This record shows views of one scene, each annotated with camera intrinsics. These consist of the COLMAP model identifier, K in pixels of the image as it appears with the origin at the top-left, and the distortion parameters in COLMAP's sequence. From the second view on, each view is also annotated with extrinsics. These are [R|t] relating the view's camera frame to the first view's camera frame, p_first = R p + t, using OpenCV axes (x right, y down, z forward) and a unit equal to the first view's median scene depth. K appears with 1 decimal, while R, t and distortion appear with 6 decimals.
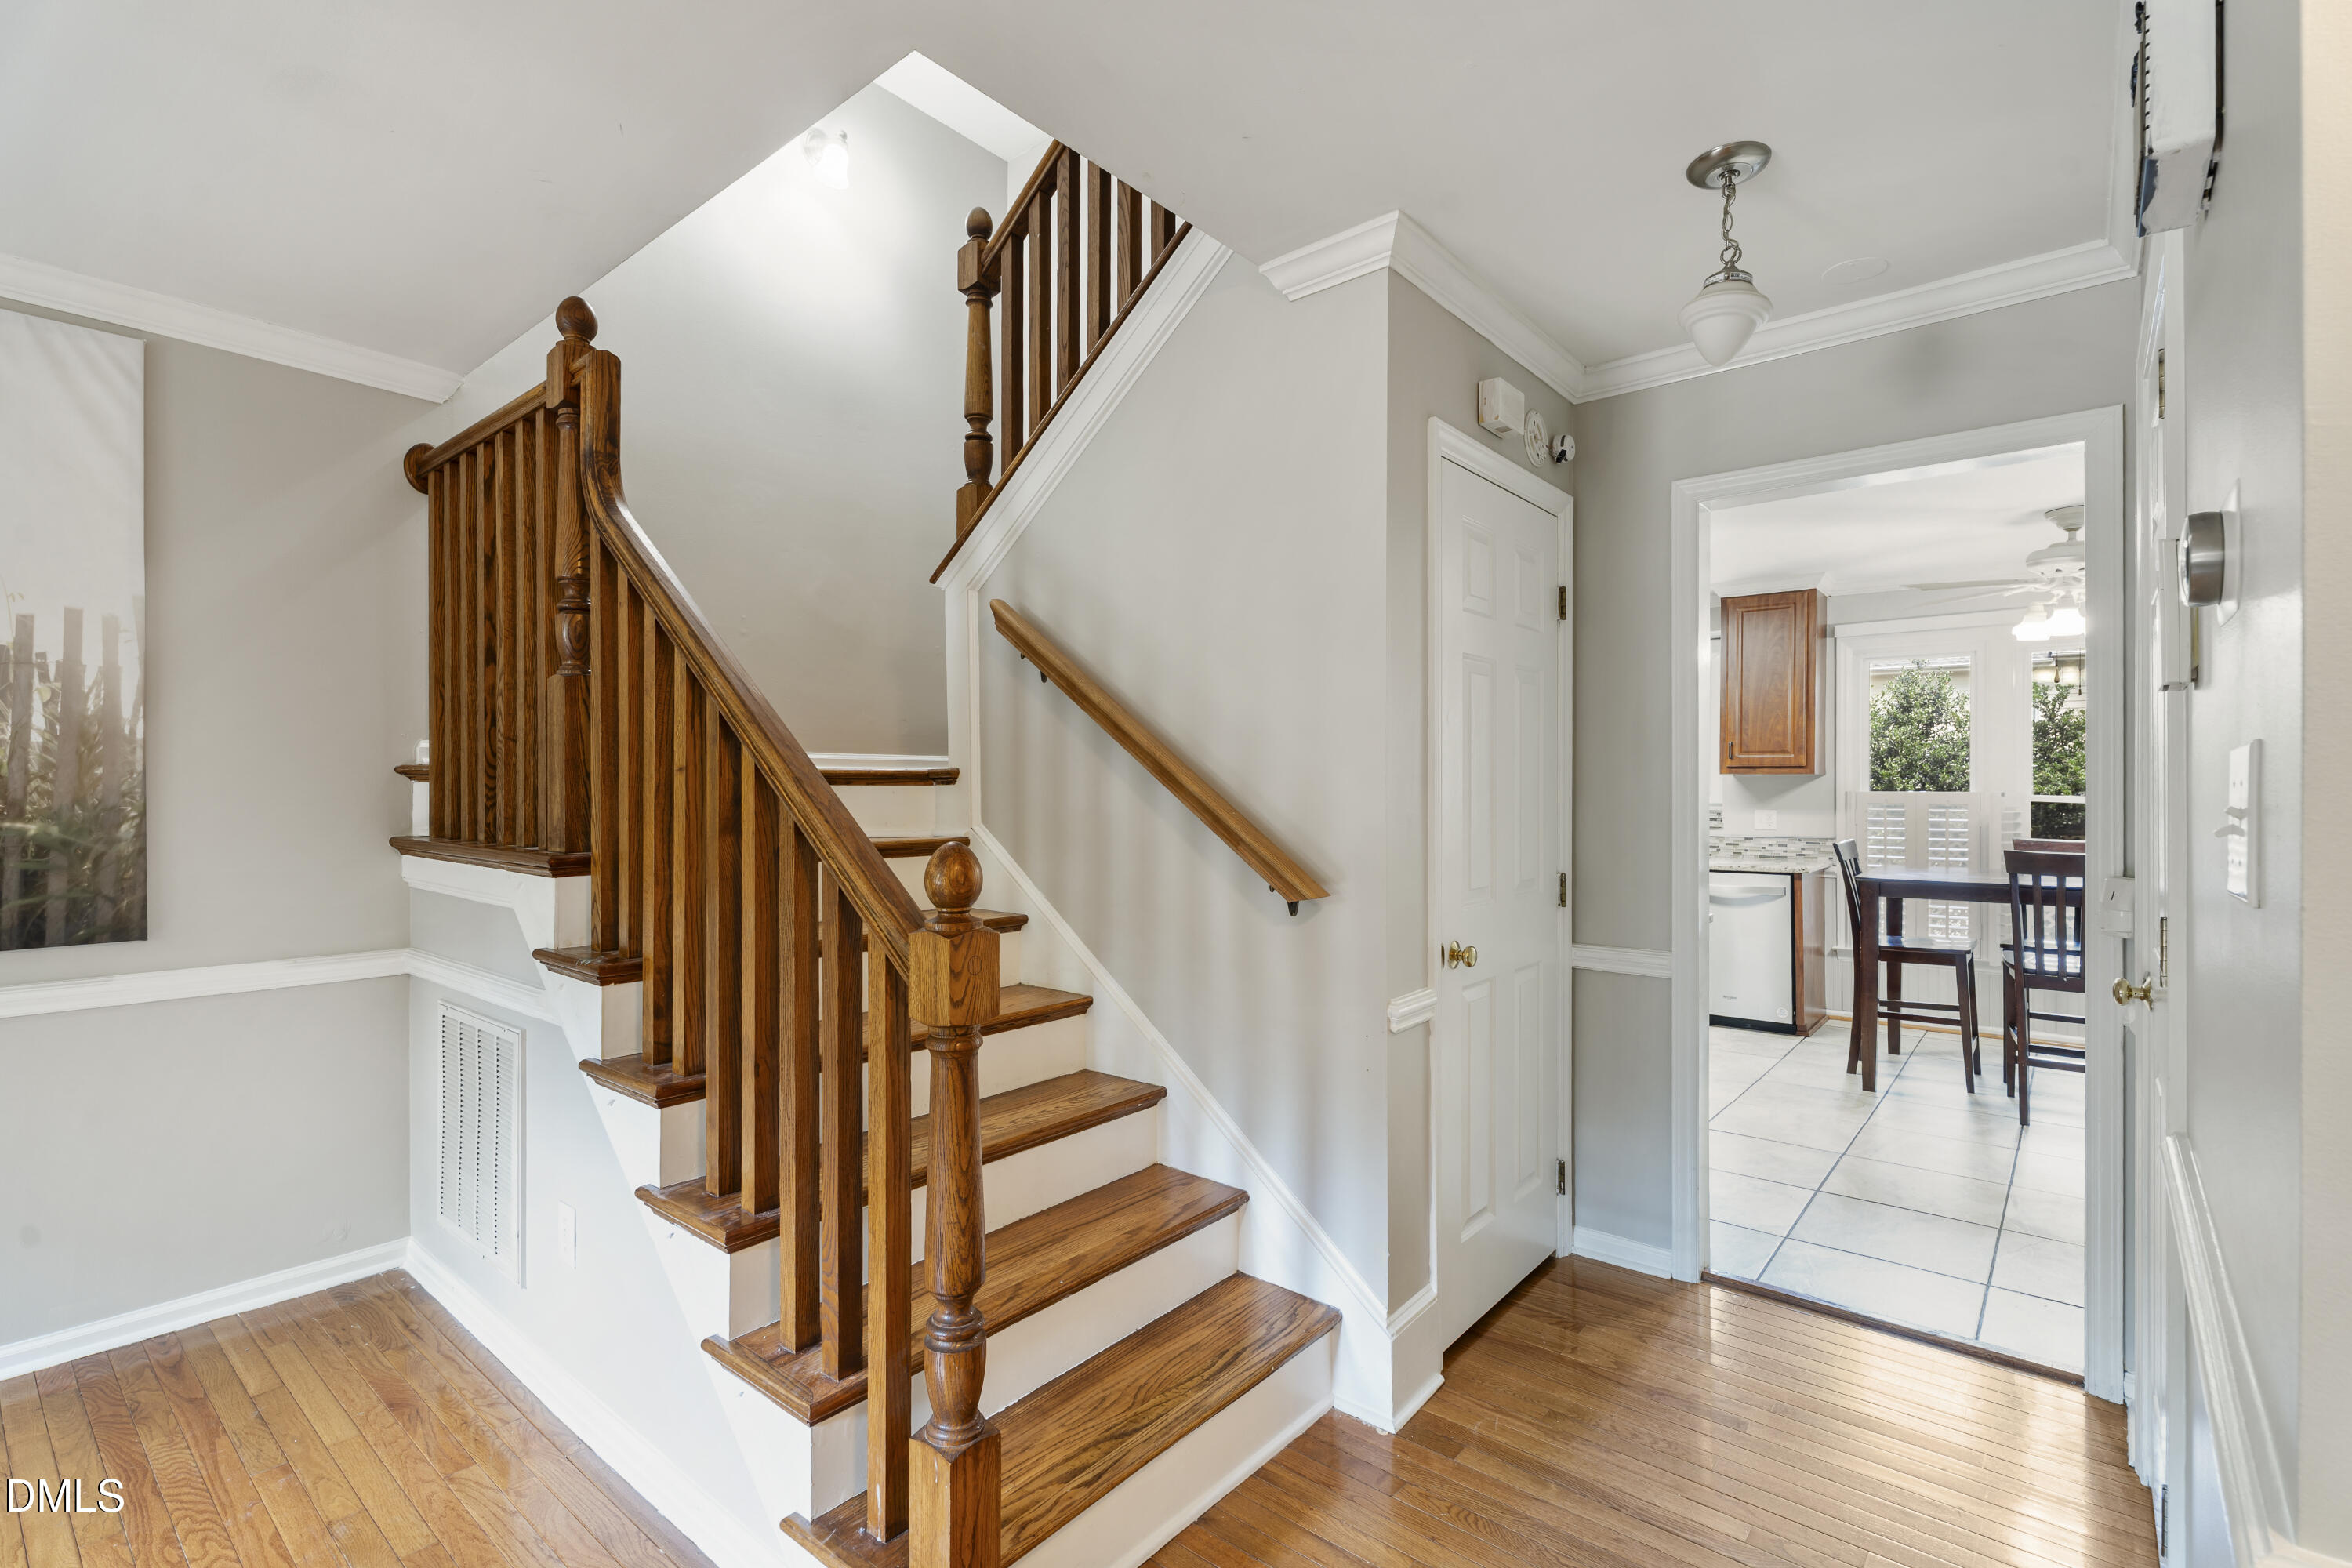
lens RADIAL K [[1061.3, 0, 1181.6], [0, 1061.3, 788.7], [0, 0, 1]] dist [-0.001464, -0.001091]
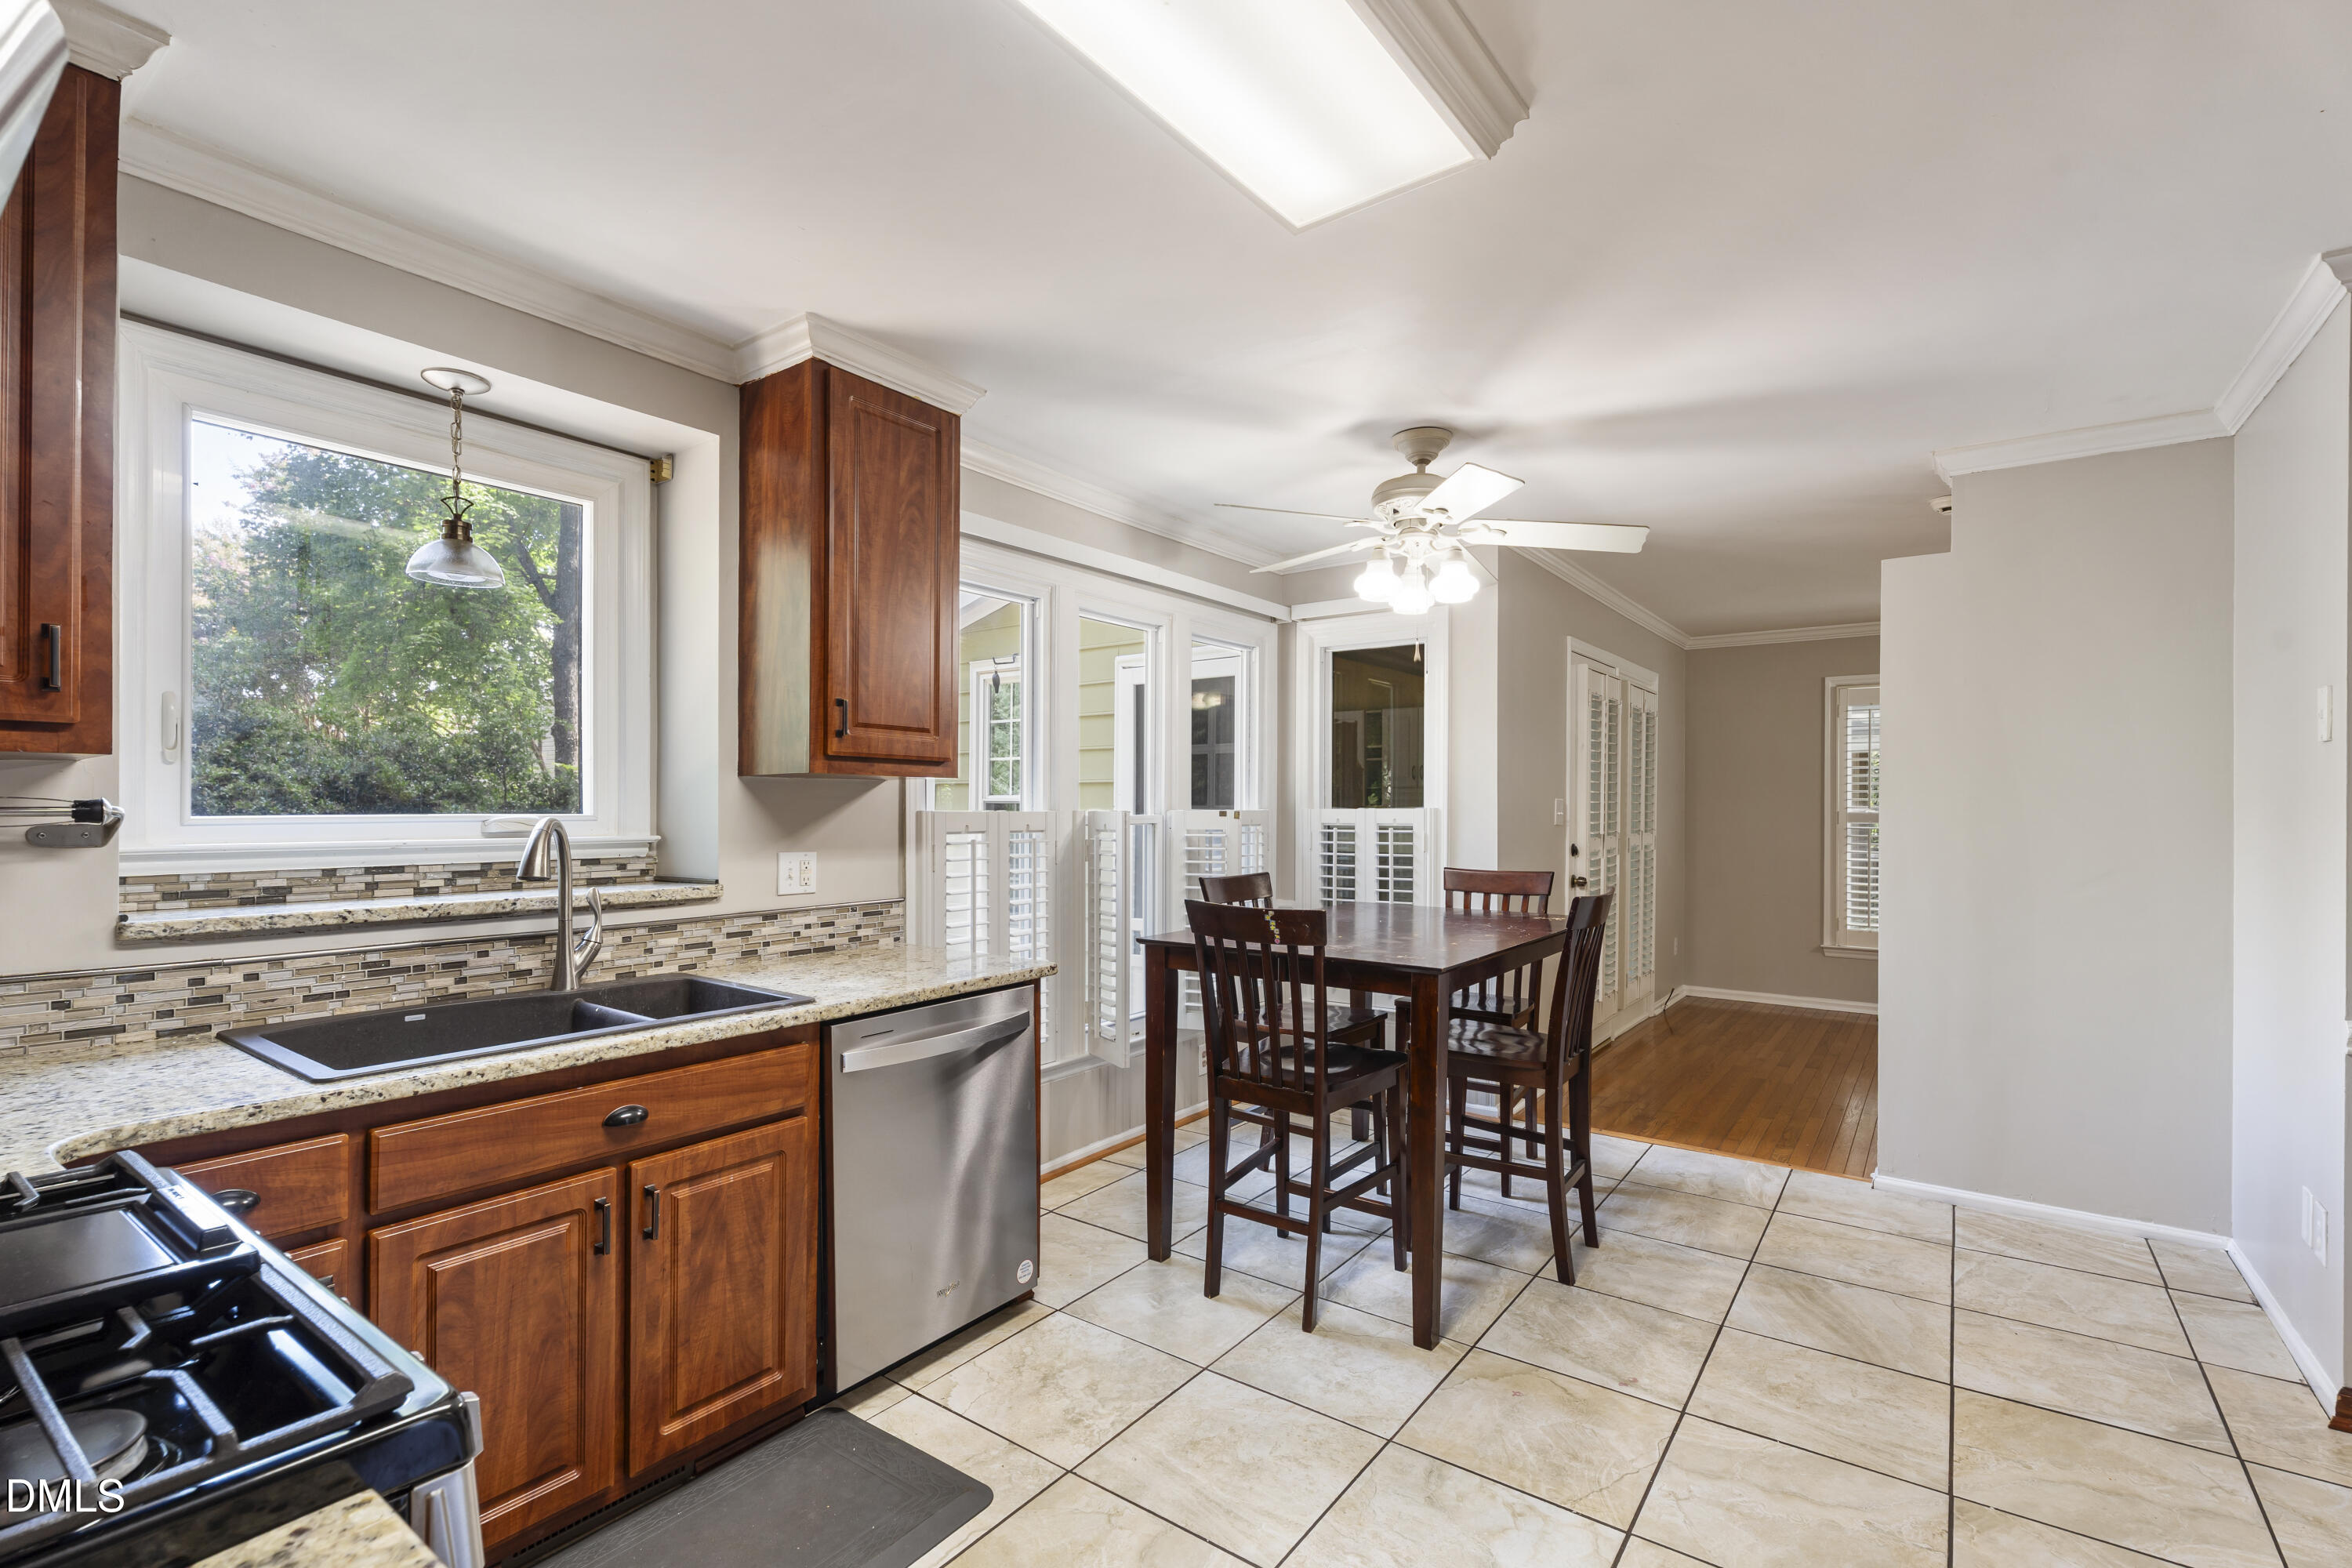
lens RADIAL K [[1061.3, 0, 1177.4], [0, 1061.3, 806.5], [0, 0, 1]] dist [-0.001464, -0.001091]
pose [[-0.075112, 0.004850, 0.997163, 0.077171], [-0.003167, 0.999982, -0.005102, 0.002190], [-0.997170, -0.003541, -0.075095, 0.882834]]
